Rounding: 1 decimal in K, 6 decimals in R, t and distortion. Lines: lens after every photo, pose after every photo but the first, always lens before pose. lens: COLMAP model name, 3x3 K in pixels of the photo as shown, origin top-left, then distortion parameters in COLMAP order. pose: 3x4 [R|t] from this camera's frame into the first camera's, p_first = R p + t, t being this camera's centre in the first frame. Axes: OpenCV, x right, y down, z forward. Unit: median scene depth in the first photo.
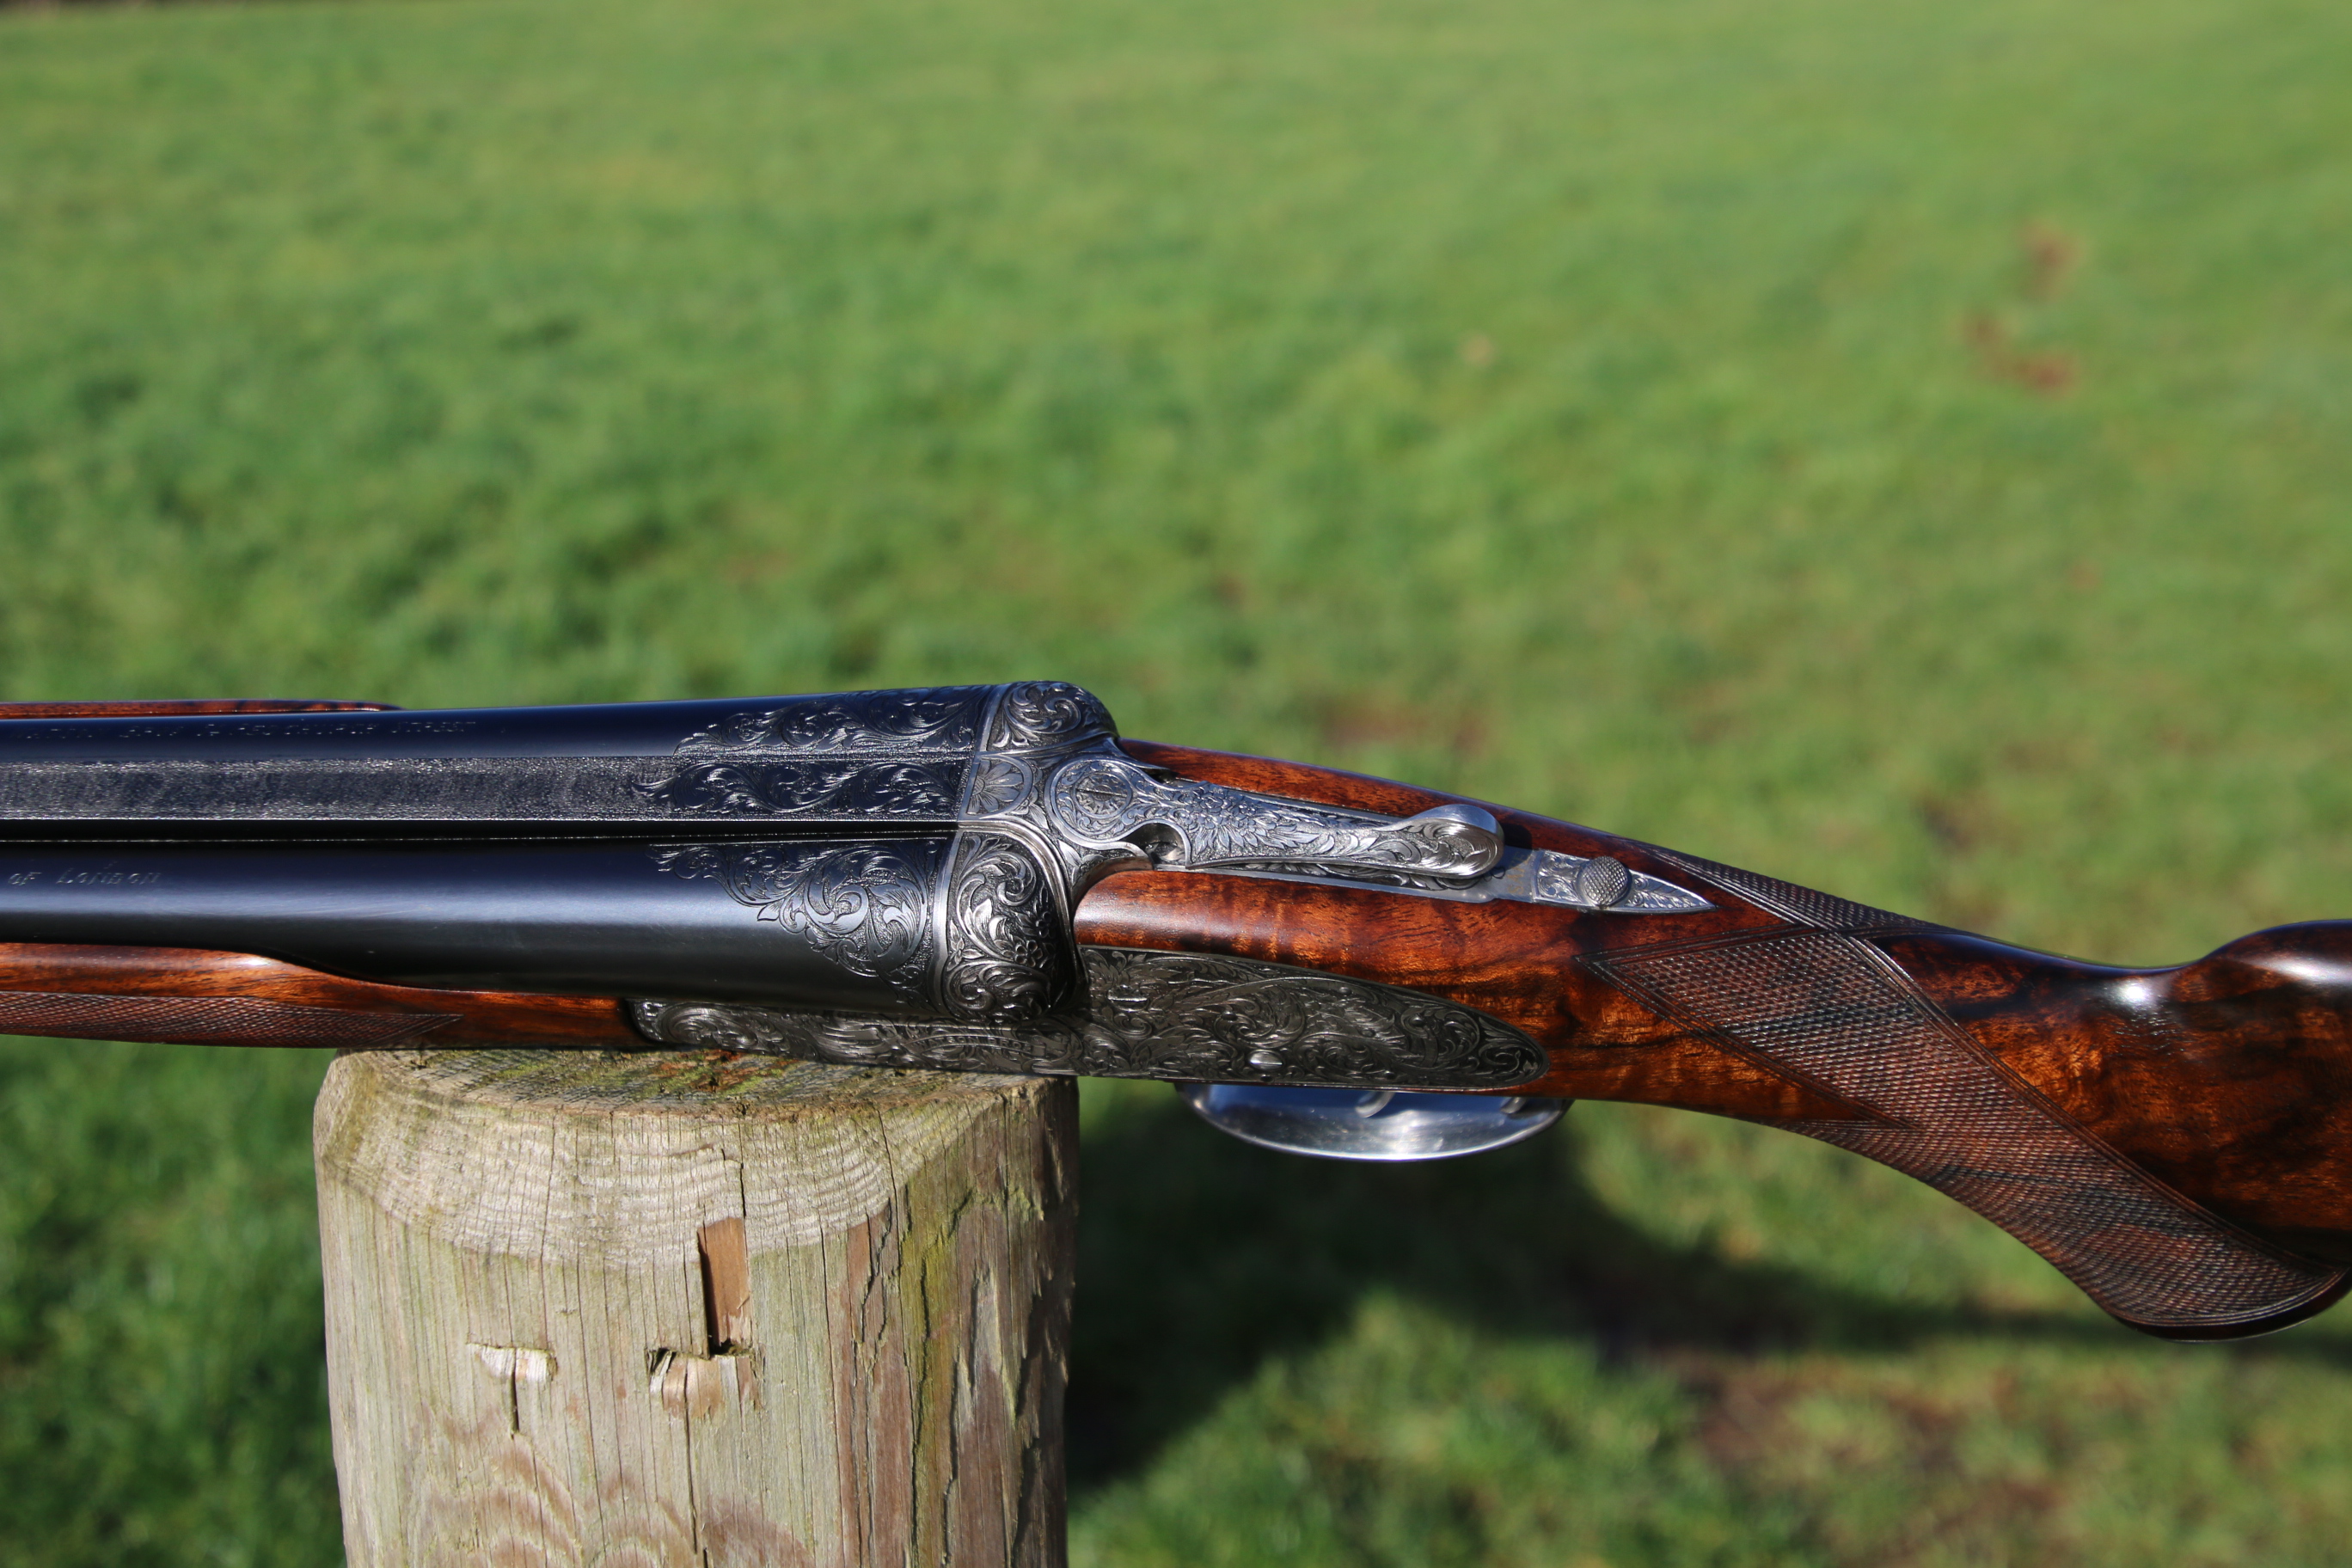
lens RADIAL K [[3323.6, 0, 1157.0], [0, 3323.6, 866.5], [0, 0, 1]] dist [0.150820, 0.000000]
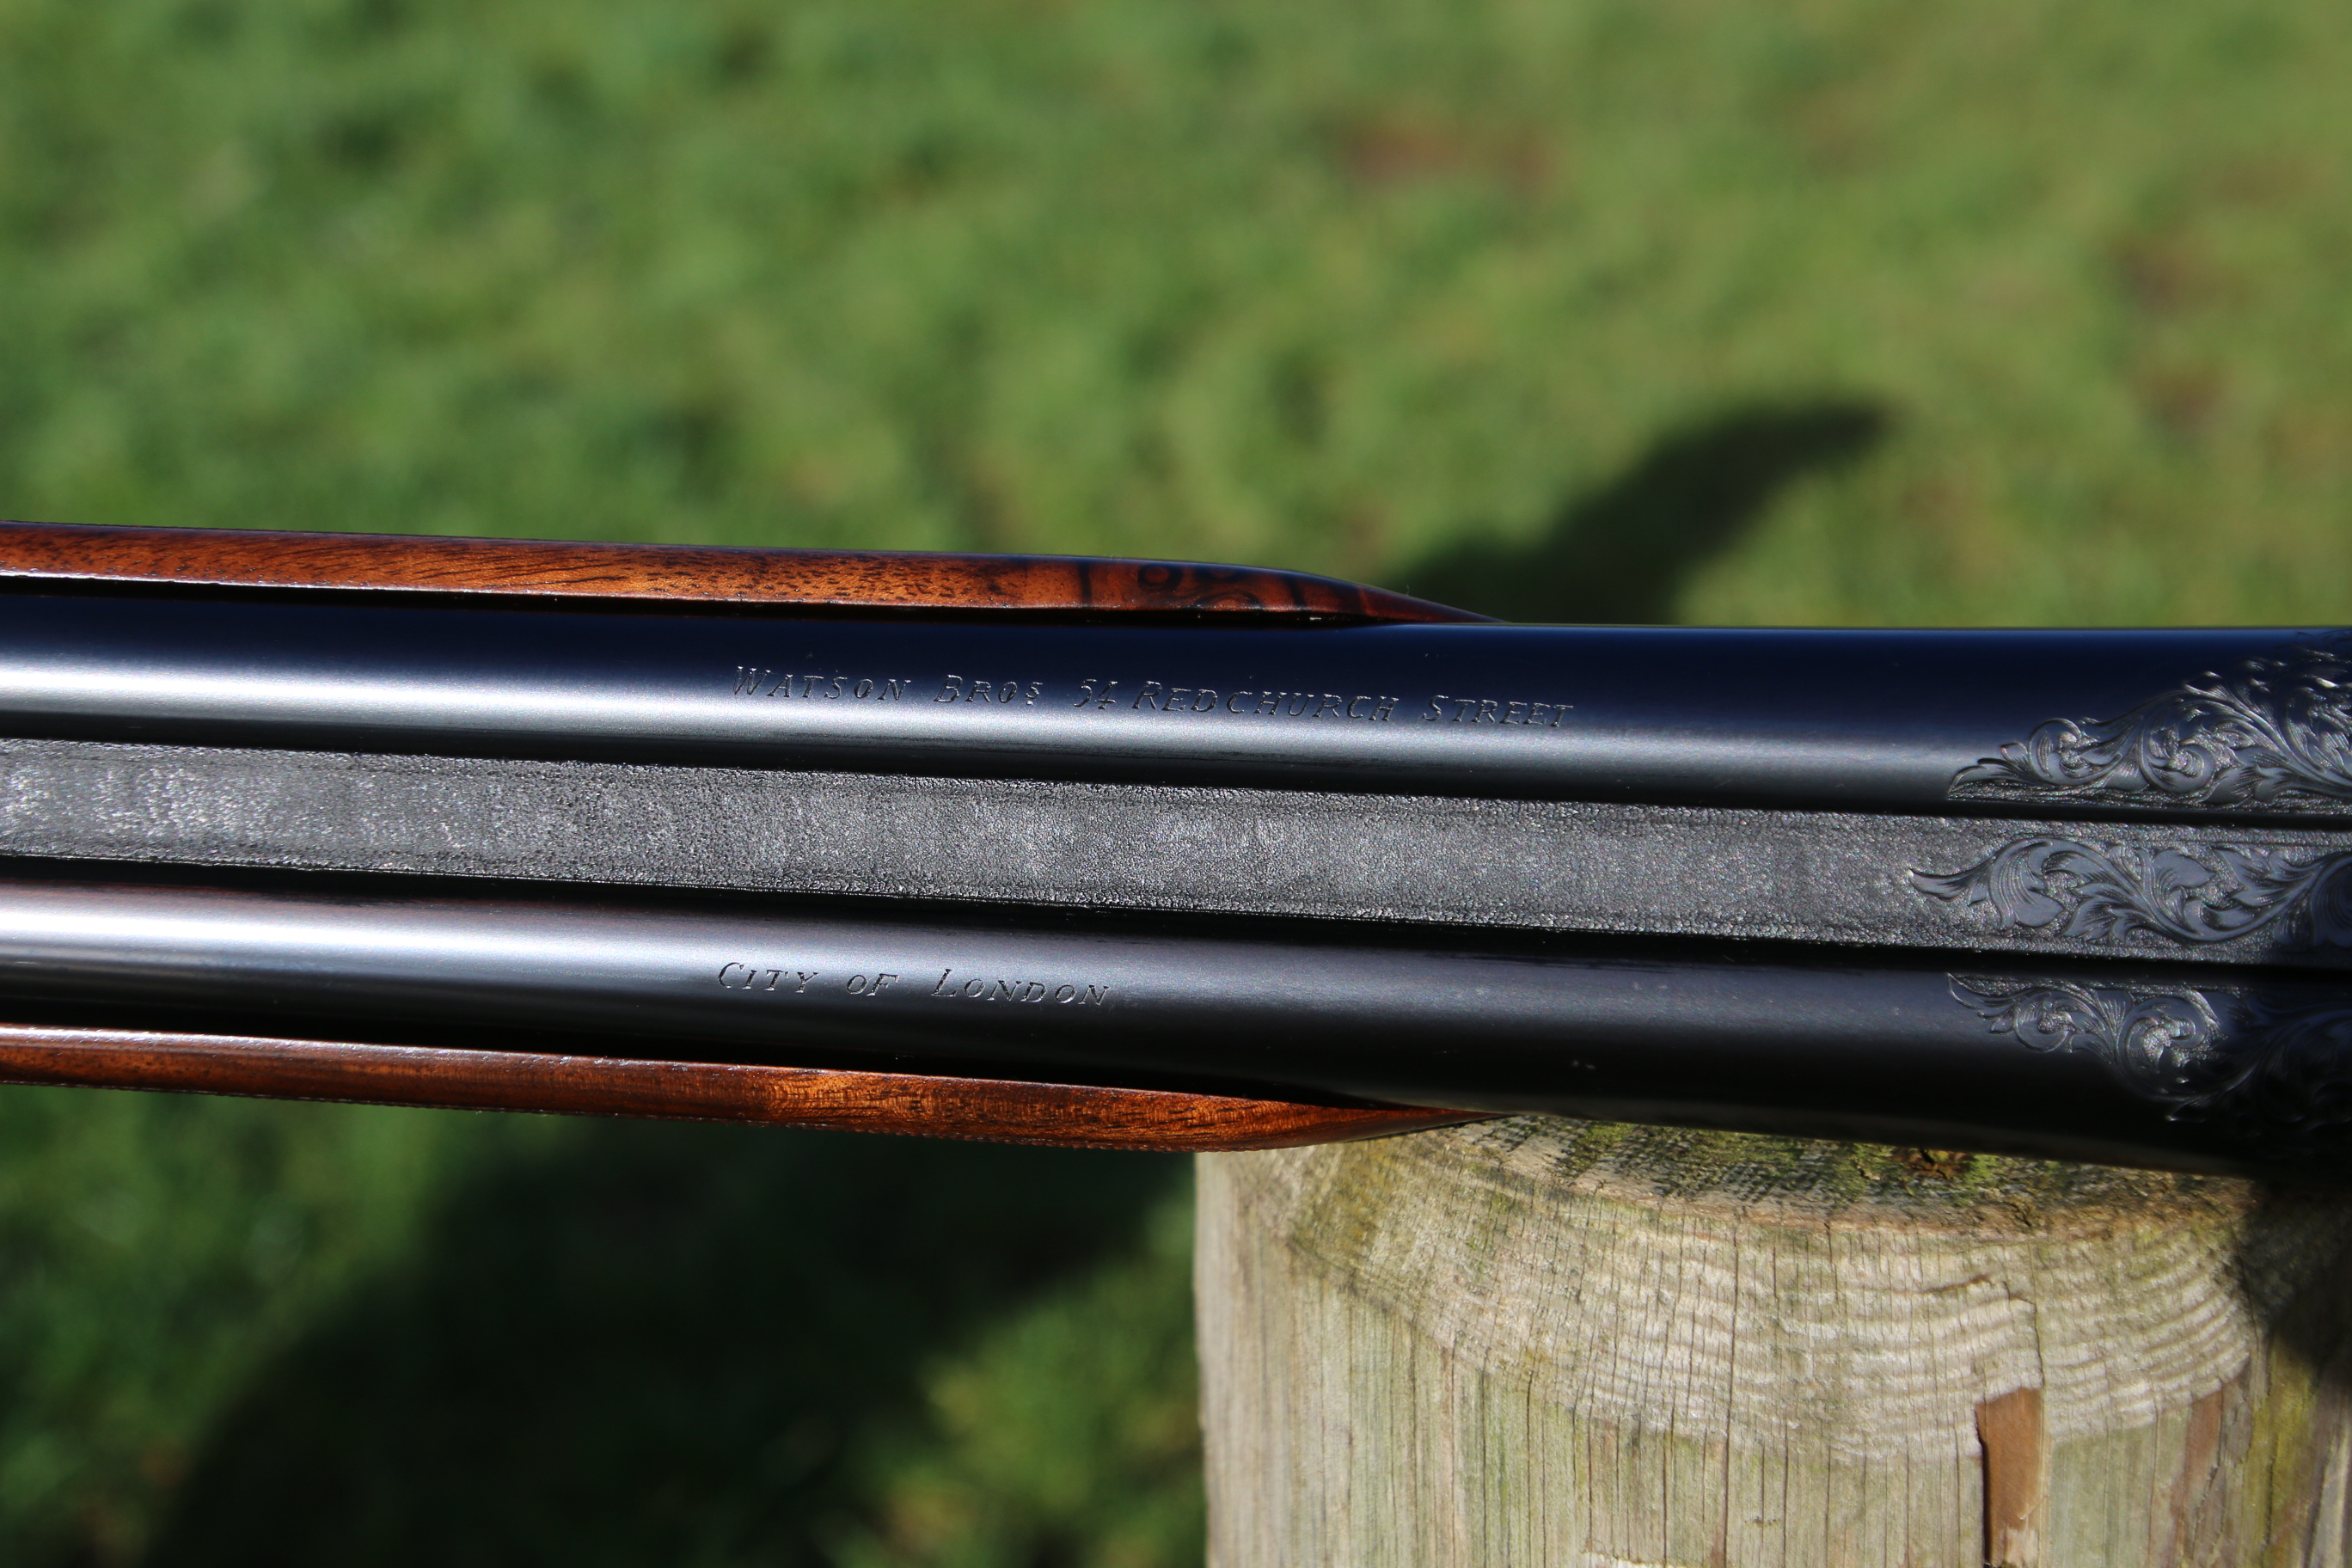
lens RADIAL K [[4005.2, 0, 1126.7], [0, 4005.2, 878.2], [0, 0, 1]] dist [0.286650, 0.000000]
pose [[0.999611, -0.004335, 0.027540, -0.306797], [0.000335, 0.989633, 0.143616, -0.102089], [-0.027877, -0.143551, 0.989250, 0.218045]]
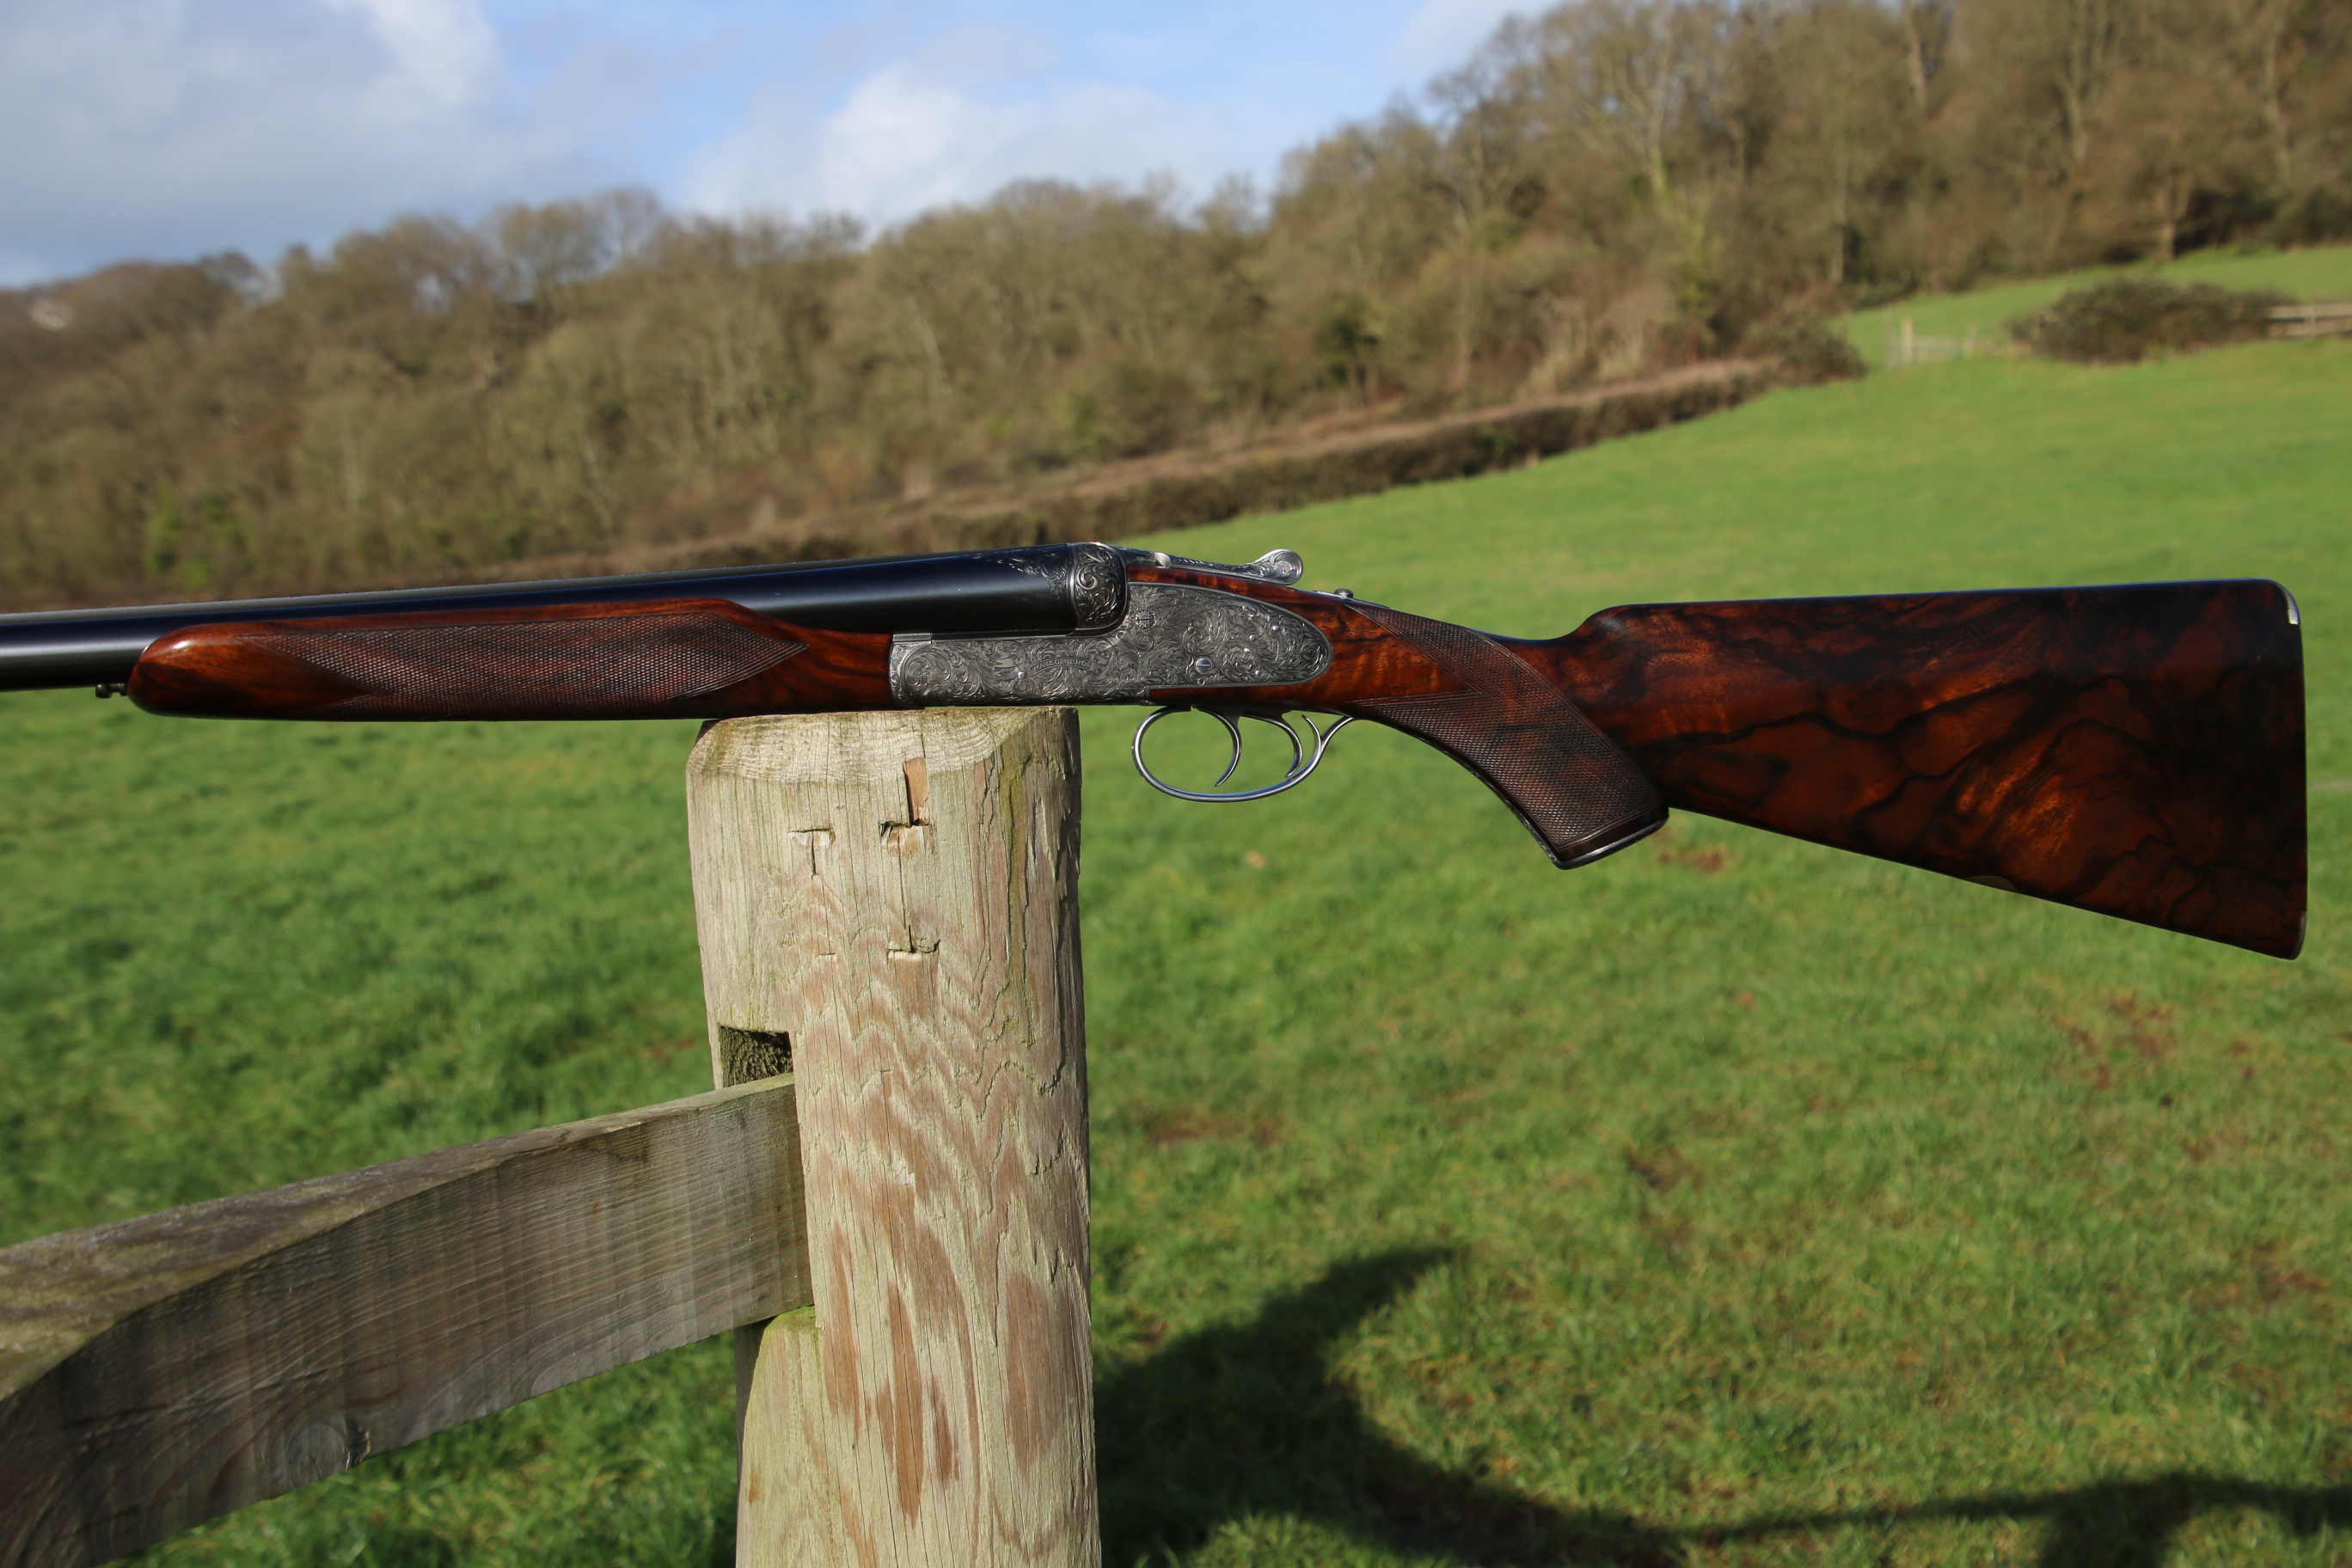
lens RADIAL K [[2896.5, 0, 1210.9], [0, 2896.5, 829.2], [0, 0, 1]] dist [0.094425, 0.000000]
pose [[0.995791, -0.043565, 0.080639, -0.088886], [0.057682, 0.981607, -0.181988, 0.458645], [-0.071228, 0.185873, 0.979989, -0.716951]]
